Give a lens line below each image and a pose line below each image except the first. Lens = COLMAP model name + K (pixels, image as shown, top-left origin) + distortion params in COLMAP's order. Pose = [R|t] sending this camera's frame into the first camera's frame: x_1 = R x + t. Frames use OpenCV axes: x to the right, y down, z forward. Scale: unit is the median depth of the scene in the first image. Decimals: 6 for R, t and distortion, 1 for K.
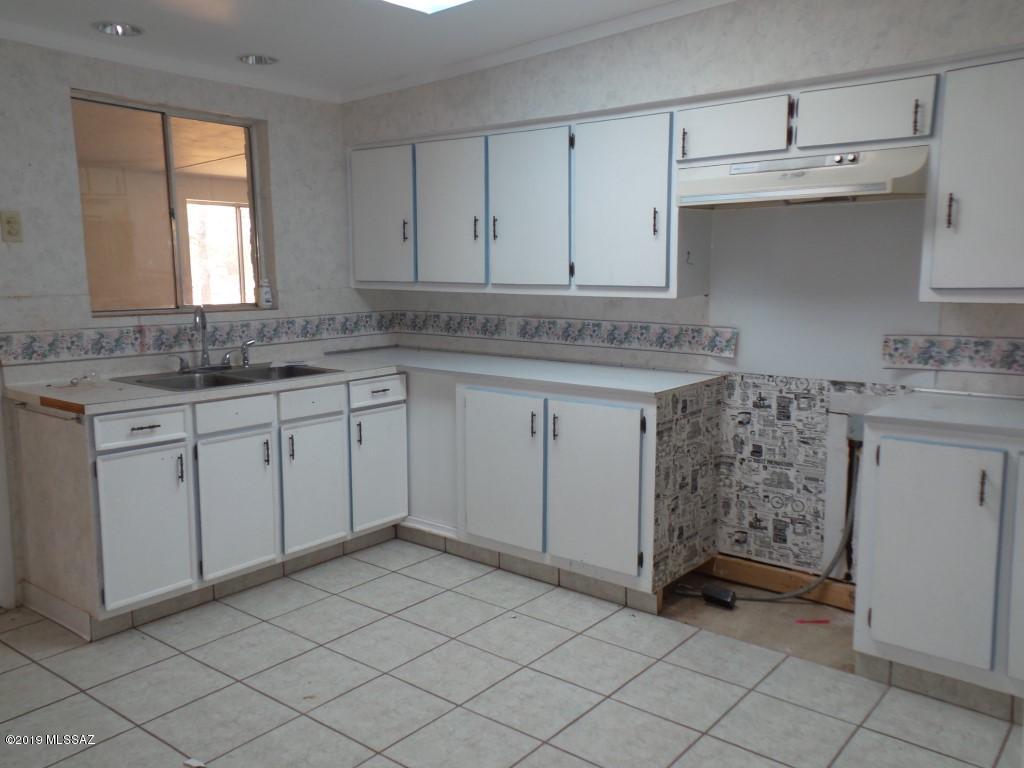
lens RADIAL K [[824.5, 0, 513.9], [0, 824.5, 386.3], [0, 0, 1]] dist [0.064178, -0.007745]
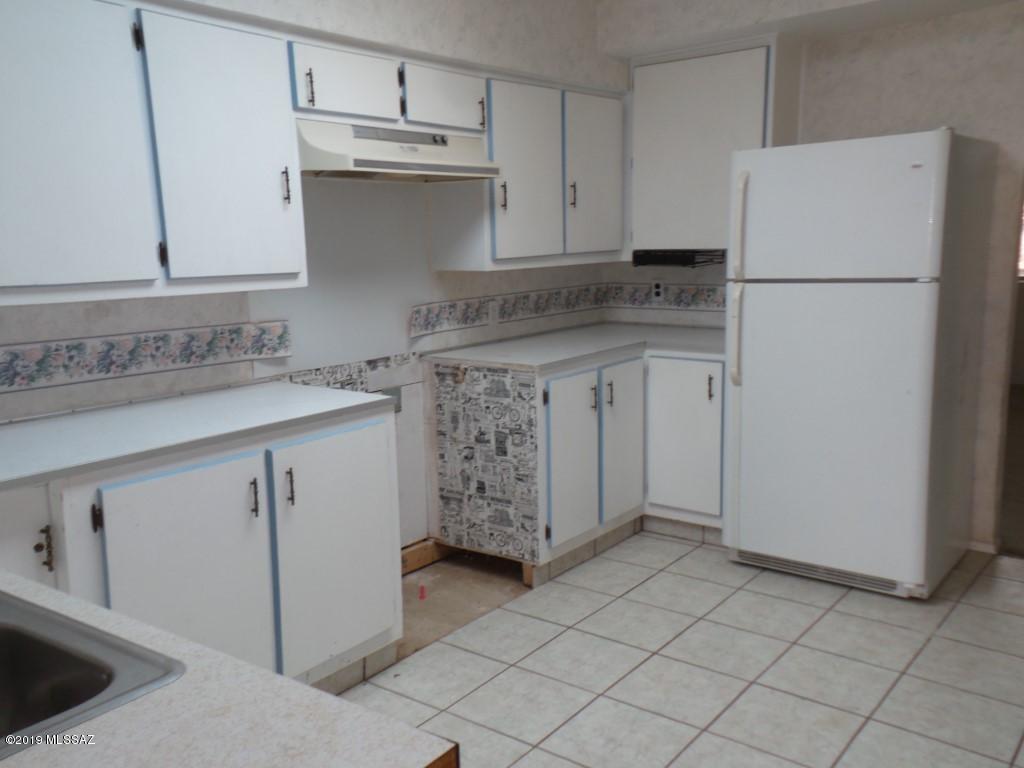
lens RADIAL K [[929.4, 0, 509.5], [0, 929.4, 394.4], [0, 0, 1]] dist [0.160209, 0.010816]
pose [[-0.012976, -0.171722, 0.985060, -0.251827], [0.166780, 0.970971, 0.171463, -0.045537], [-0.985909, 0.166513, 0.016041, 0.289329]]
